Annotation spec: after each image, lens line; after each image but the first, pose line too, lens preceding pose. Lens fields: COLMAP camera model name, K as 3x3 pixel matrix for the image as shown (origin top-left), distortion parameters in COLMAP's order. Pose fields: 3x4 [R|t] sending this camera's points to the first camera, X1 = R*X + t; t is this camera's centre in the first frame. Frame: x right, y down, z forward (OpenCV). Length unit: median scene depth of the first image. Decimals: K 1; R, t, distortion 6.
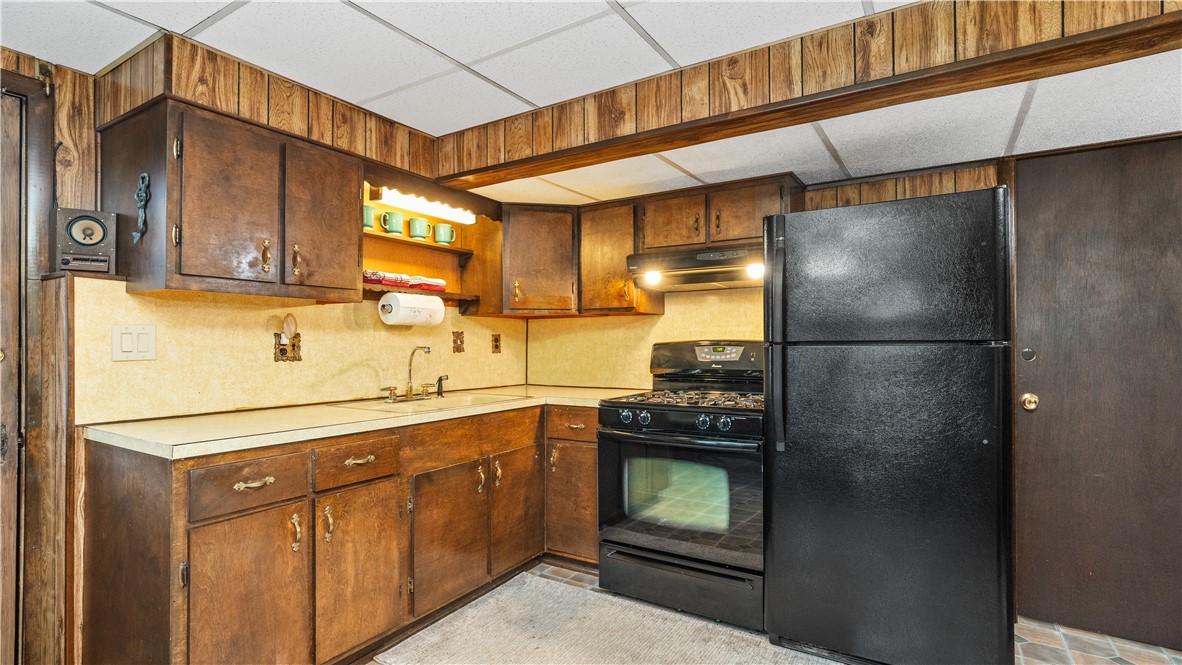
lens RADIAL K [[563.2, 0, 591.0], [0, 563.2, 332.5], [0, 0, 1]] dist [-0.003749, -0.001277]
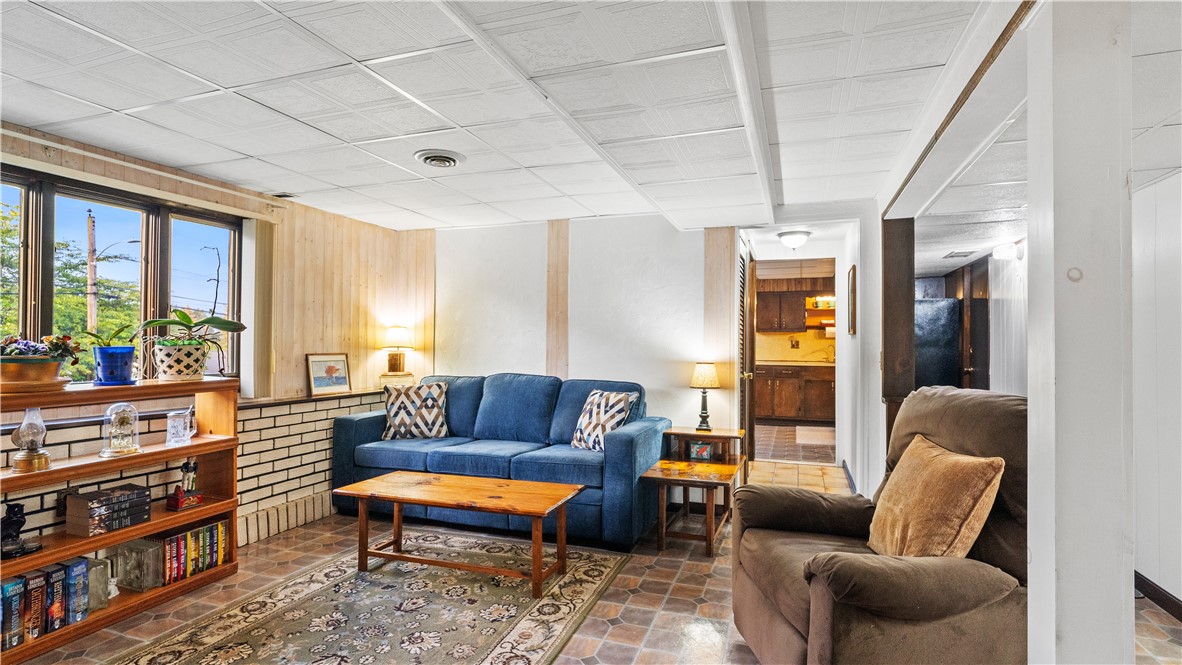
lens RADIAL K [[563.2, 0, 591.0], [0, 563.2, 332.5], [0, 0, 1]] dist [-0.003749, -0.001277]
pose [[0.204563, -0.014653, -0.978744, 2.962463], [0.012670, 0.999844, -0.012321, -0.026773], [0.978771, -0.009880, 0.204717, -1.111202]]
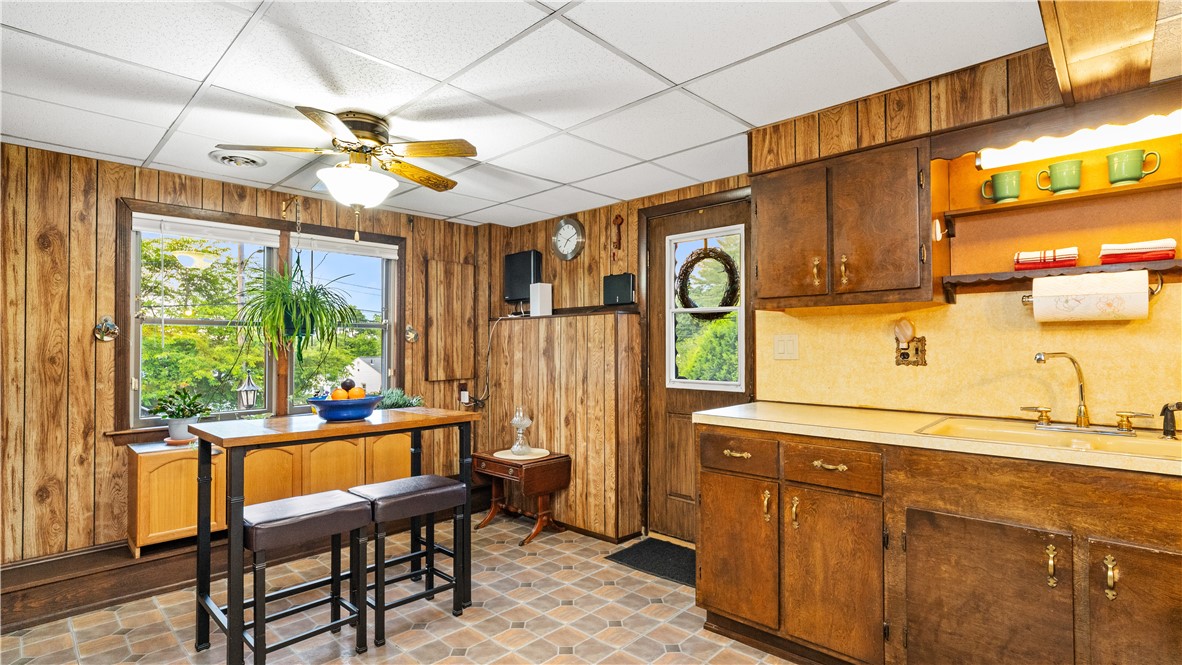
lens RADIAL K [[563.2, 0, 591.0], [0, 563.2, 332.5], [0, 0, 1]] dist [-0.003749, -0.001277]
pose [[-0.202233, -0.021314, -0.979105, 0.583540], [0.022769, 0.999391, -0.026459, 0.006937], [0.979073, -0.027644, -0.201625, 0.703138]]
